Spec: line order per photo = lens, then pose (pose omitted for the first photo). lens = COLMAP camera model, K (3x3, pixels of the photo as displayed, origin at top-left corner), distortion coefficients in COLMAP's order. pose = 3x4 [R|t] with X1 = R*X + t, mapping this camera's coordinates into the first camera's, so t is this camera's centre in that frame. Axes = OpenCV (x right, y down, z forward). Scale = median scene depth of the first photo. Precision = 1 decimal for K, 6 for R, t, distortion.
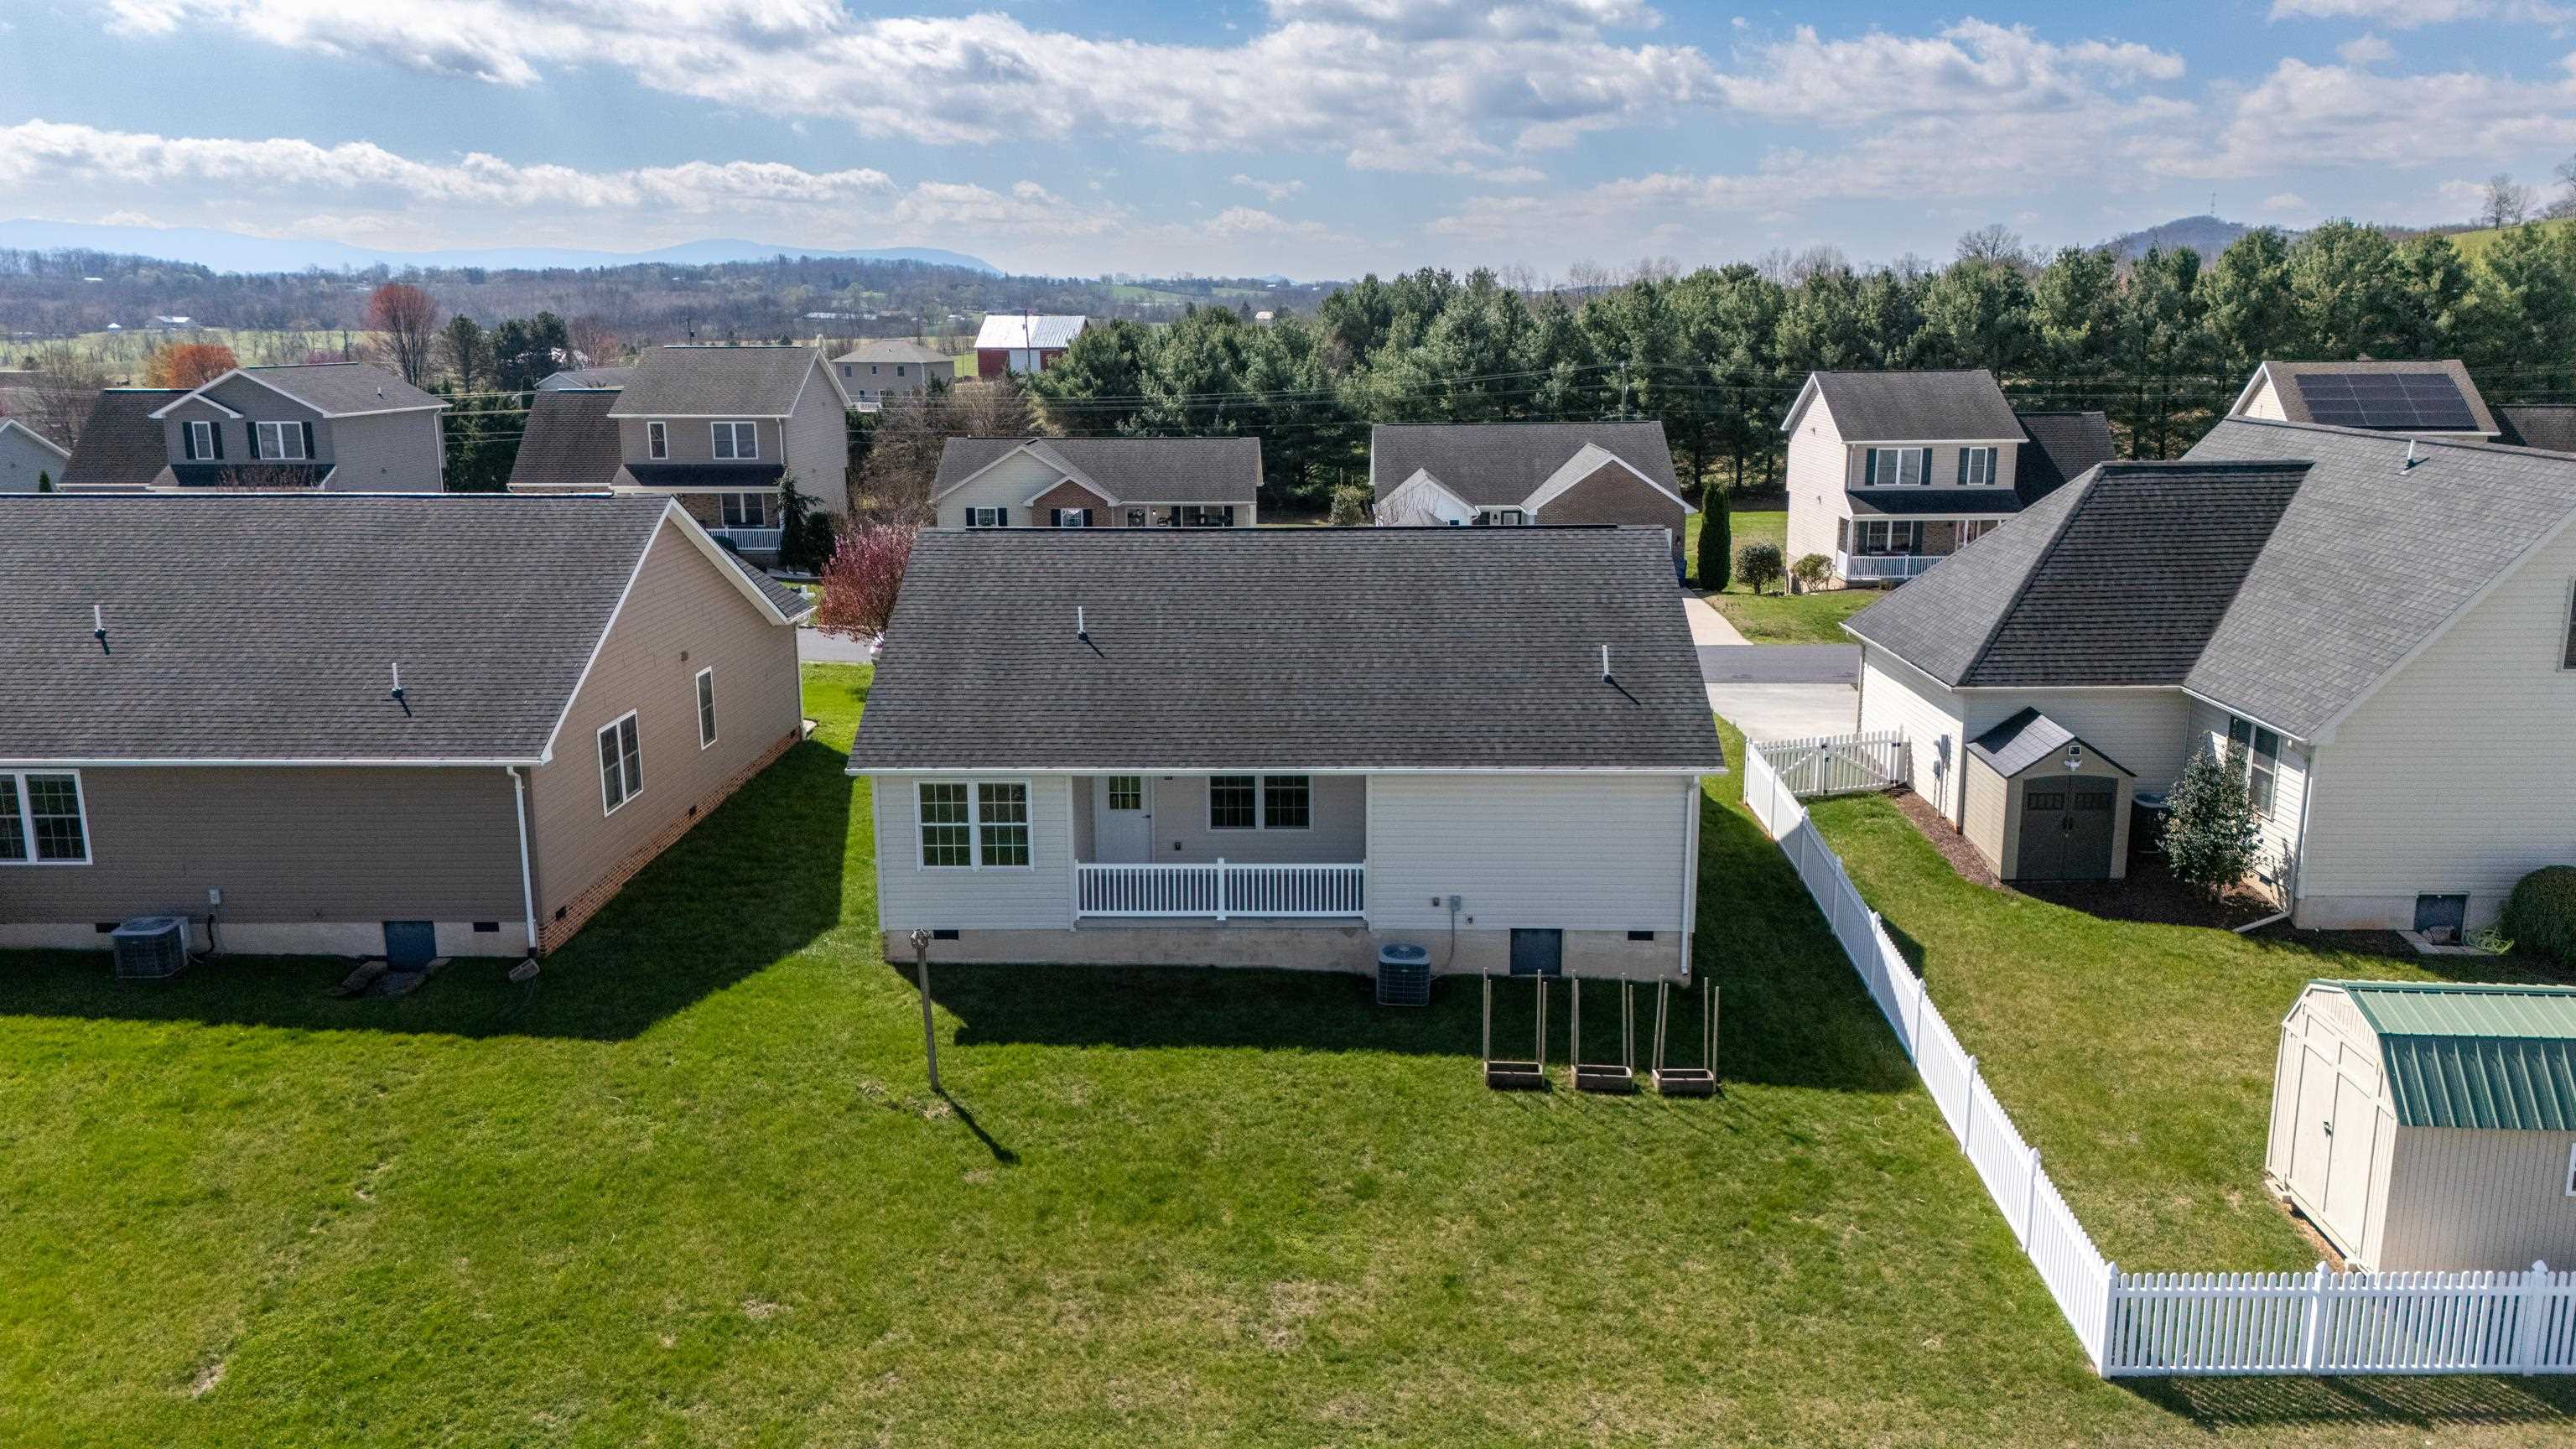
lens RADIAL K [[1883.7, 0, 1288.0], [0, 1883.7, 724.5], [0, 0, 1]] dist [0.087601, -0.087059]
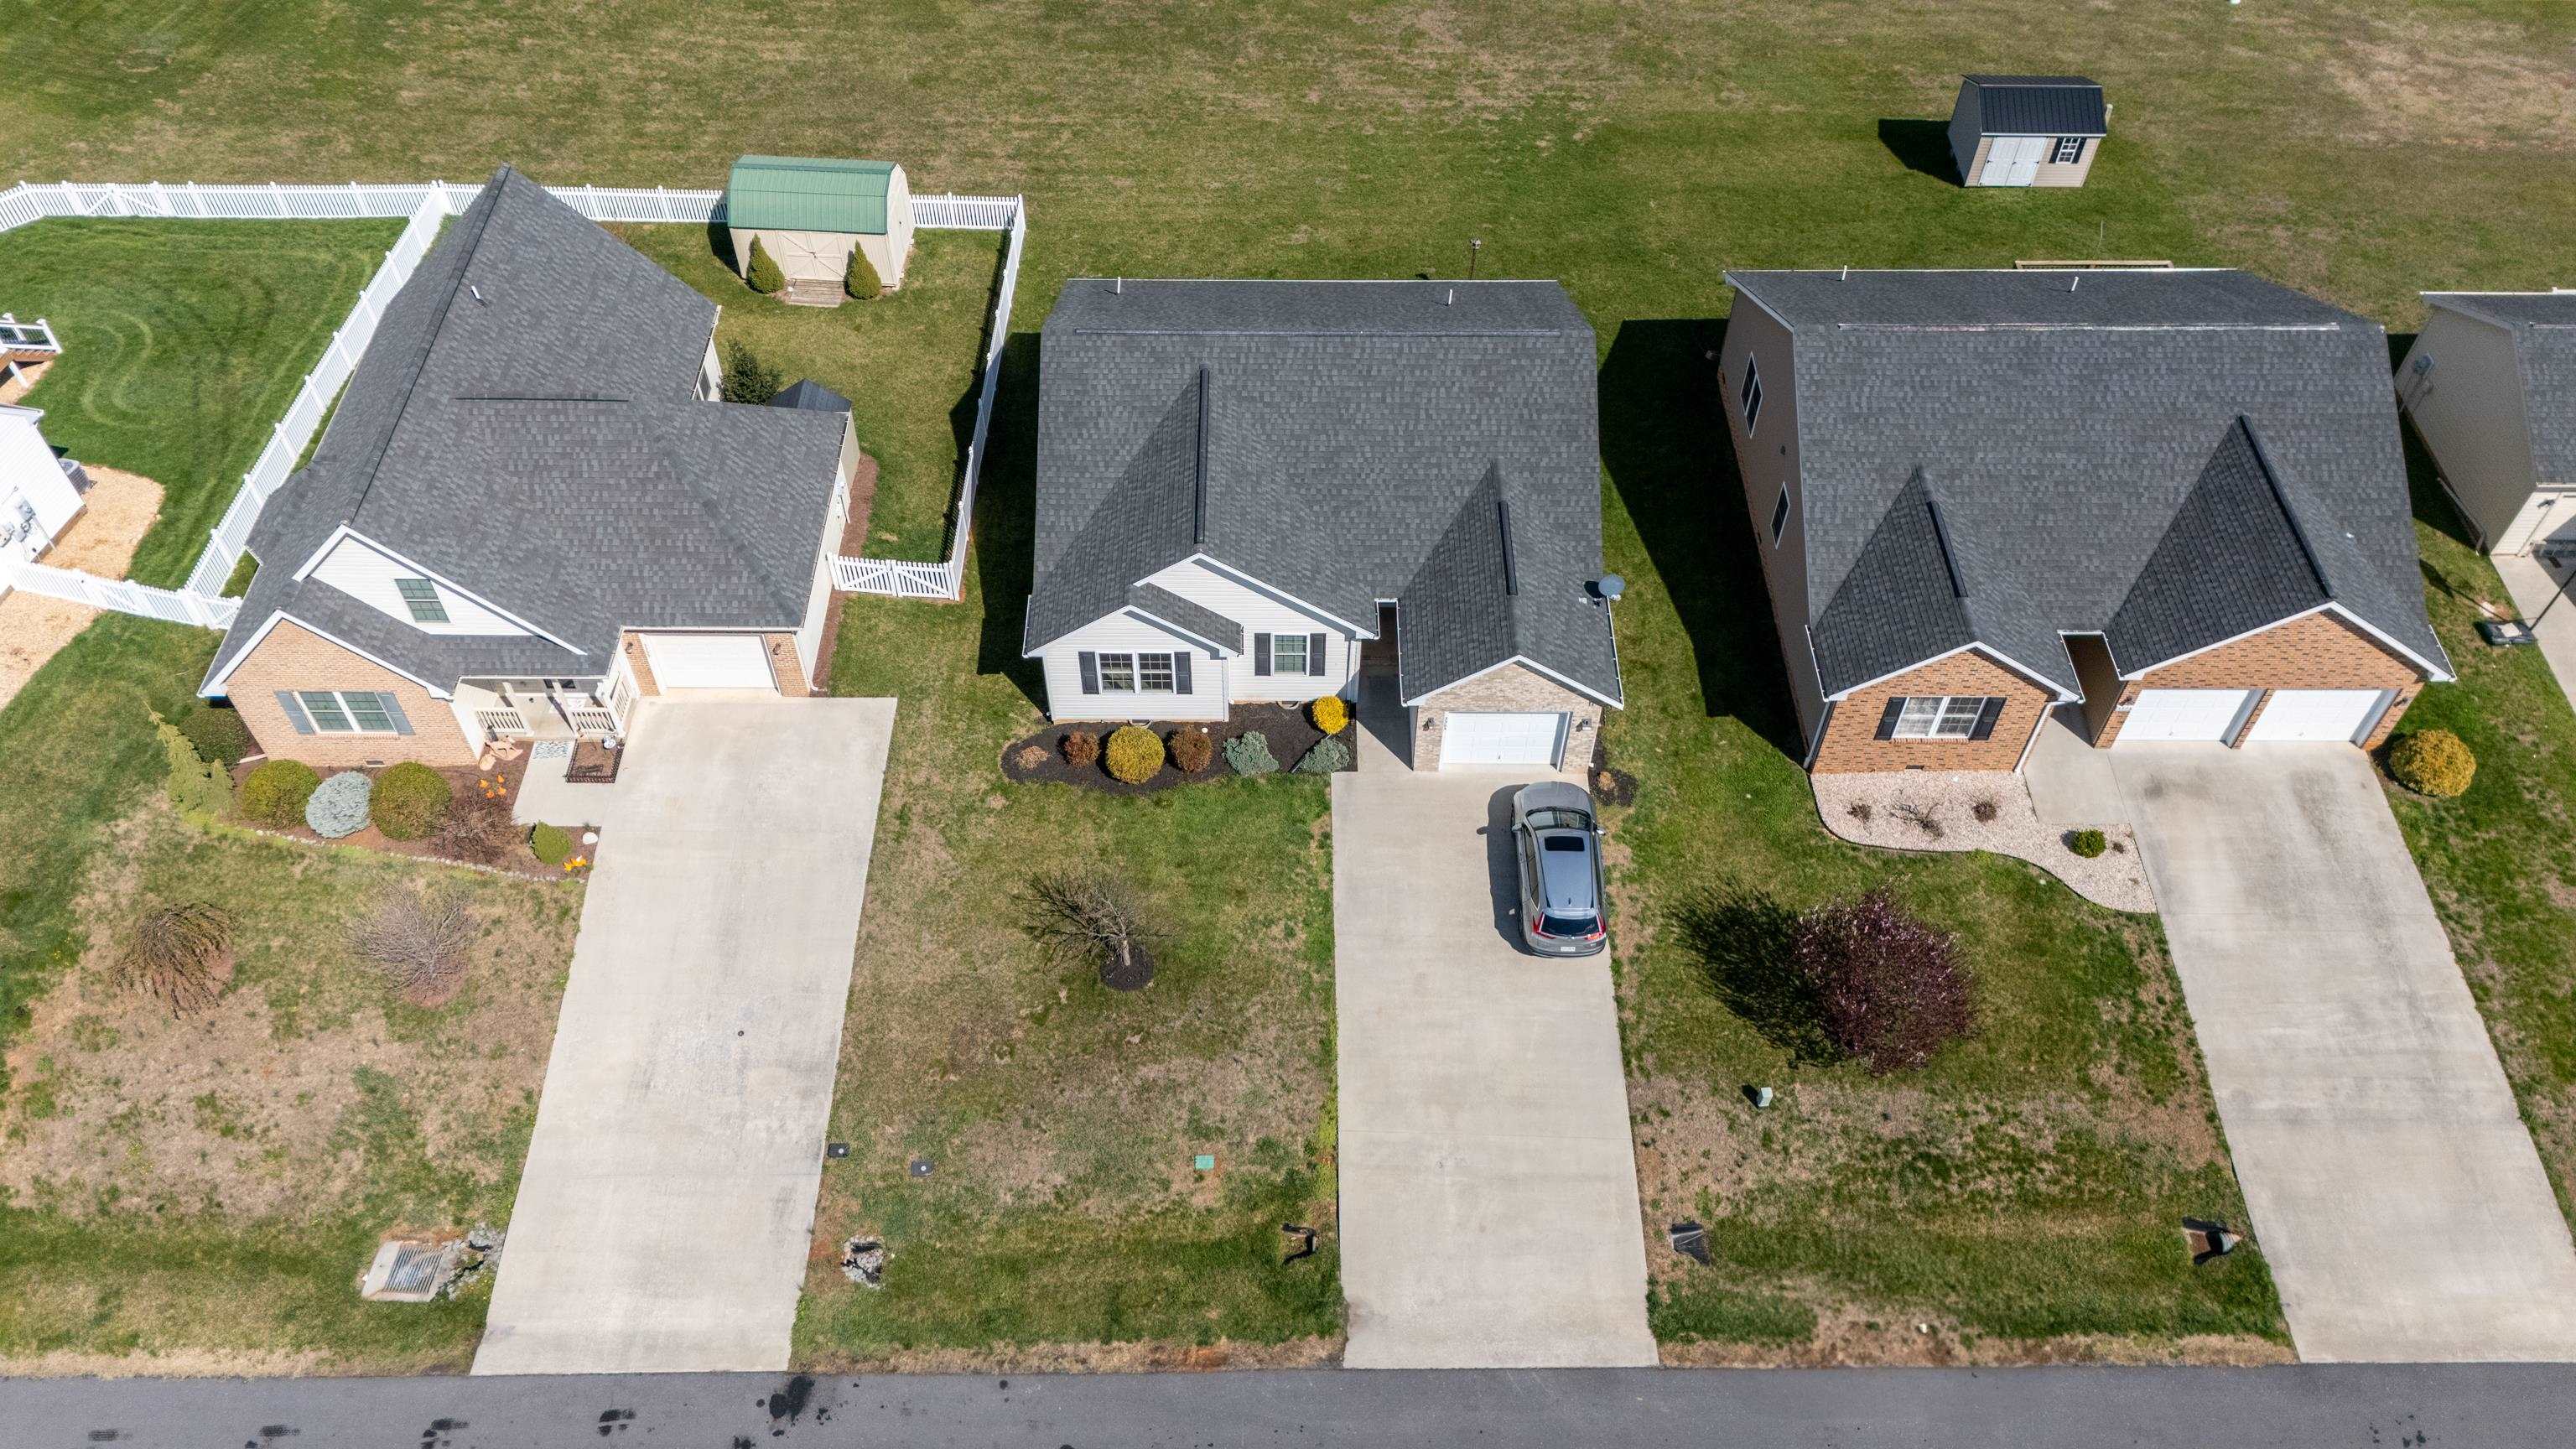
lens RADIAL K [[1891.9, 0, 1288.0], [0, 1891.9, 724.5], [0, 0, 1]] dist [0.083064, -0.079186]
pose [[-0.999684, 0.017082, -0.018455, 0.061134], [-0.008250, 0.470457, 0.882385, -1.329771], [0.023755, 0.882258, -0.470167, 2.152639]]
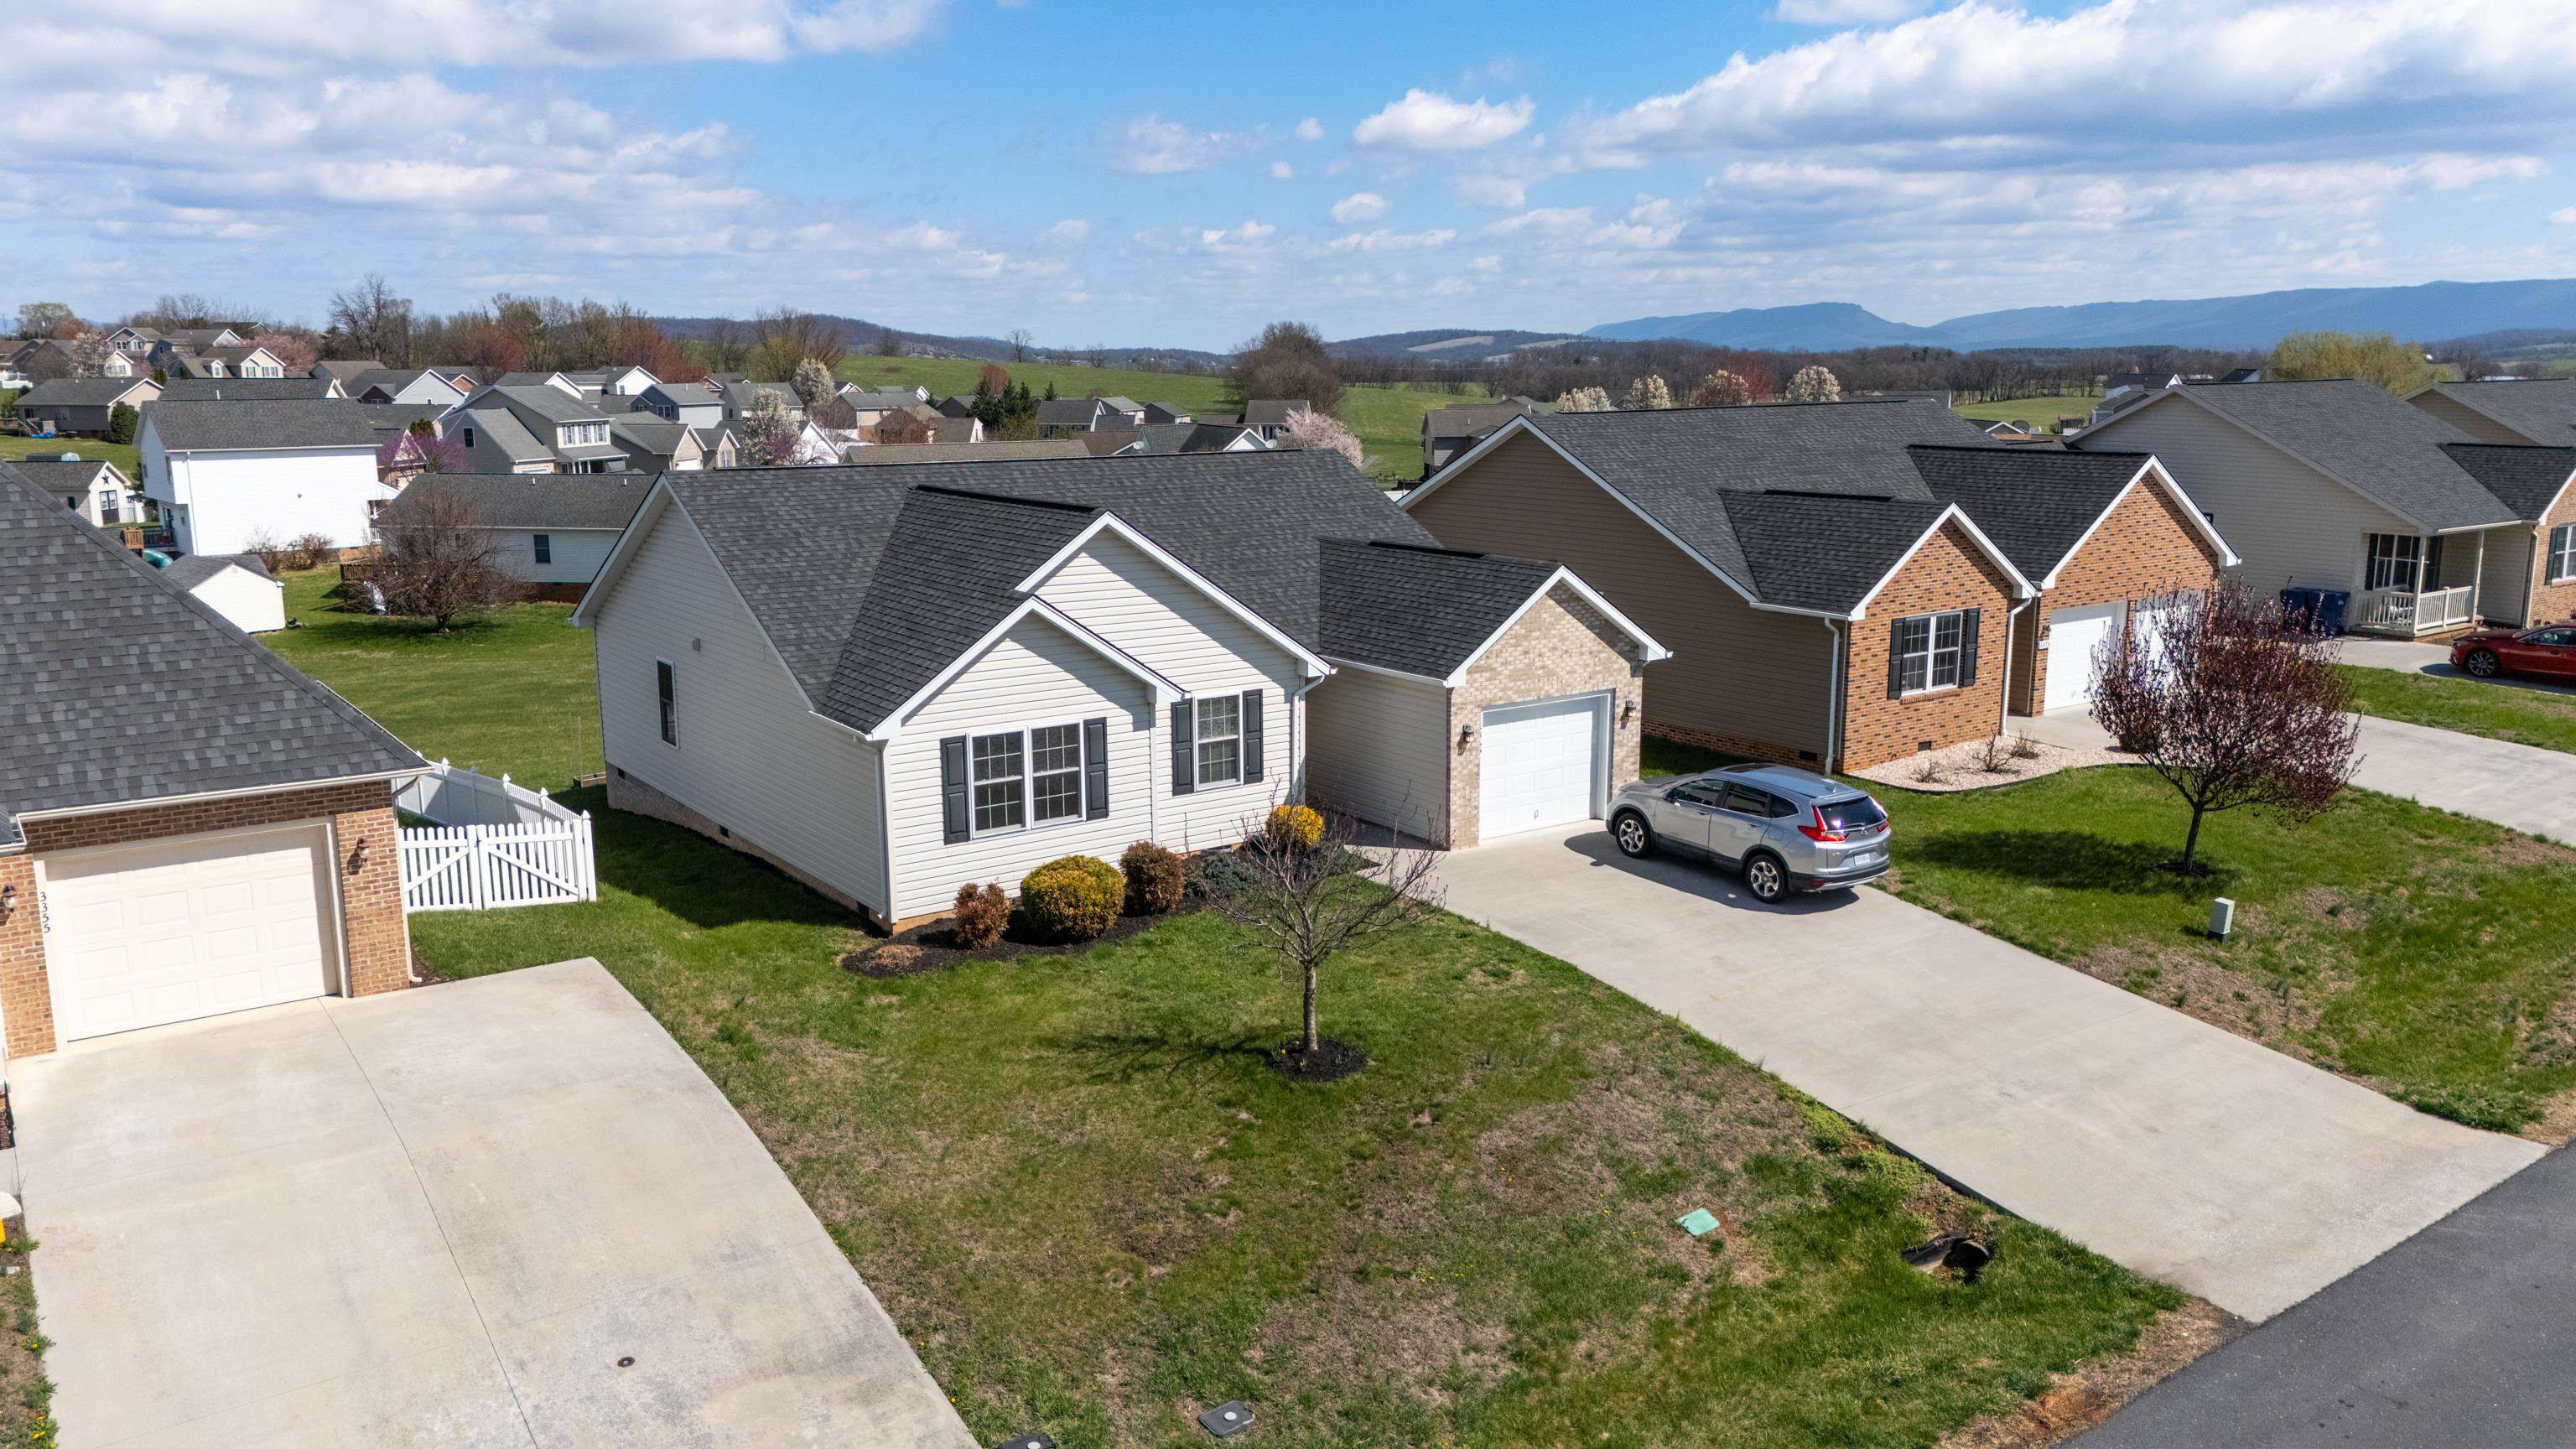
lens RADIAL K [[1891.9, 0, 1288.0], [0, 1891.9, 724.5], [0, 0, 1]] dist [0.083064, -0.079186]
pose [[-0.801664, 0.122992, -0.584985, 0.574581], [-0.115913, 0.928047, 0.353967, -0.394161], [0.586429, 0.351570, -0.729725, 2.133508]]
